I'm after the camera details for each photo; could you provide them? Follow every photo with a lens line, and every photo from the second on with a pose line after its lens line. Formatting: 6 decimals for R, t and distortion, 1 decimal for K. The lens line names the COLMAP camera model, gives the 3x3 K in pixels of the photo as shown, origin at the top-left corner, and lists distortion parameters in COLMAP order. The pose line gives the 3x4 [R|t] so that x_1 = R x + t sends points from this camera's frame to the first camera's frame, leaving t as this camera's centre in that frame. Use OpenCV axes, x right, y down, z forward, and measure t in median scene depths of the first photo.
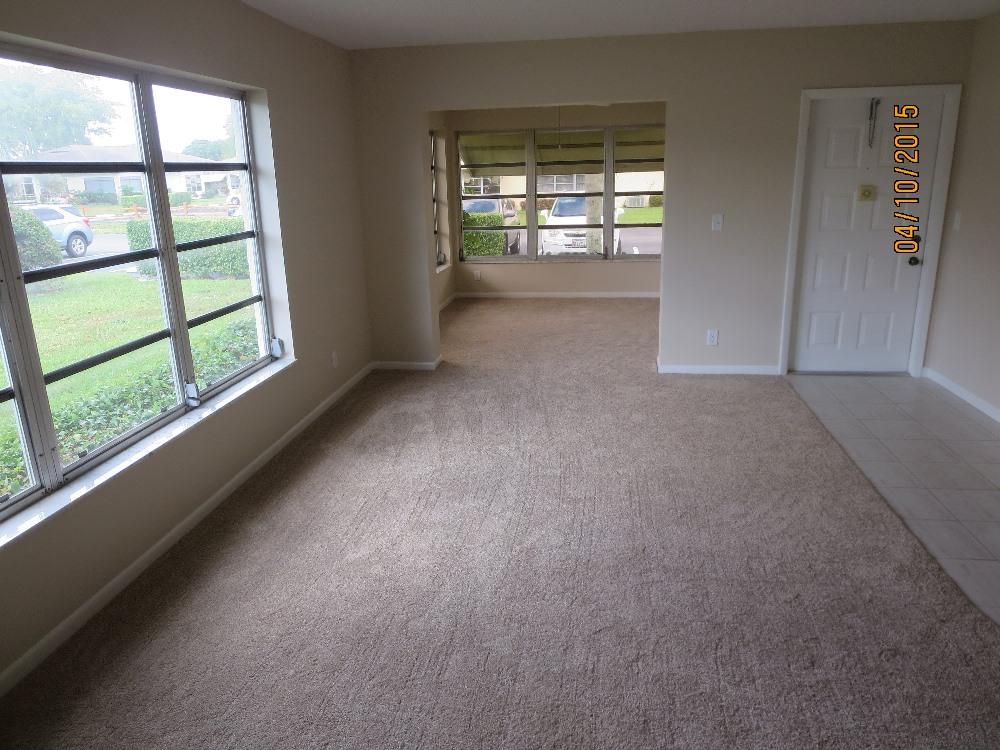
lens RADIAL K [[704.2, 0, 496.1], [0, 704.2, 373.4], [0, 0, 1]] dist [-0.021835, 0.002754]
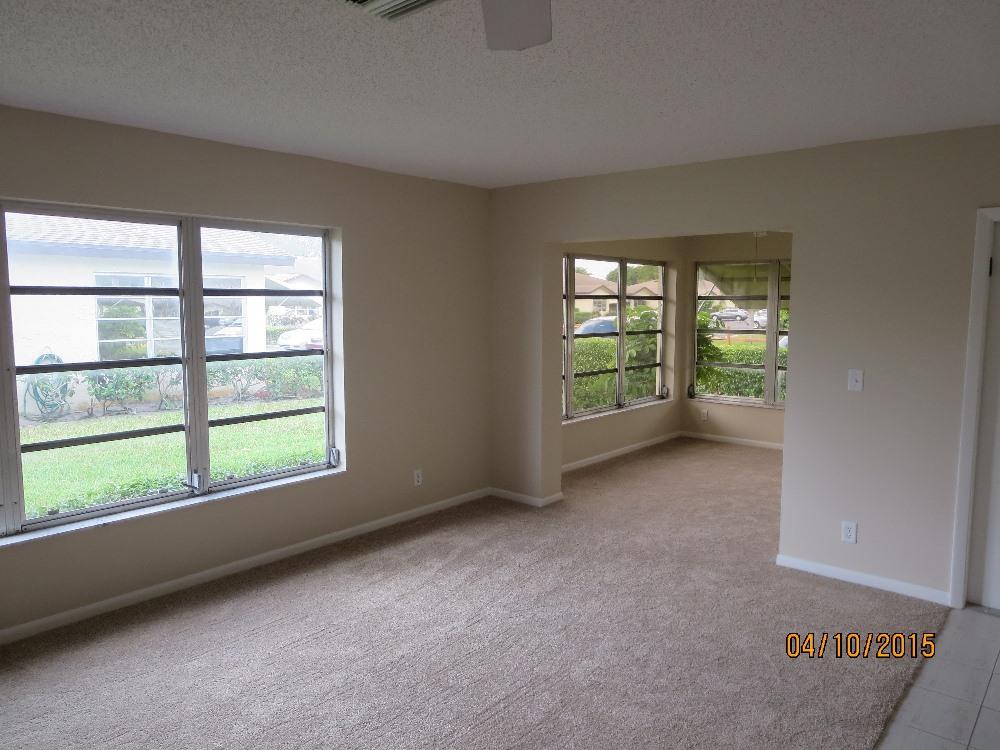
lens RADIAL K [[704.2, 0, 497.4], [0, 704.2, 371.7], [0, 0, 1]] dist [-0.021835, 0.002754]
pose [[0.844235, 0.084963, -0.529196, 0.409226], [-0.174742, 0.977039, -0.121905, -0.067402], [0.506687, 0.195390, 0.839697, 0.176134]]
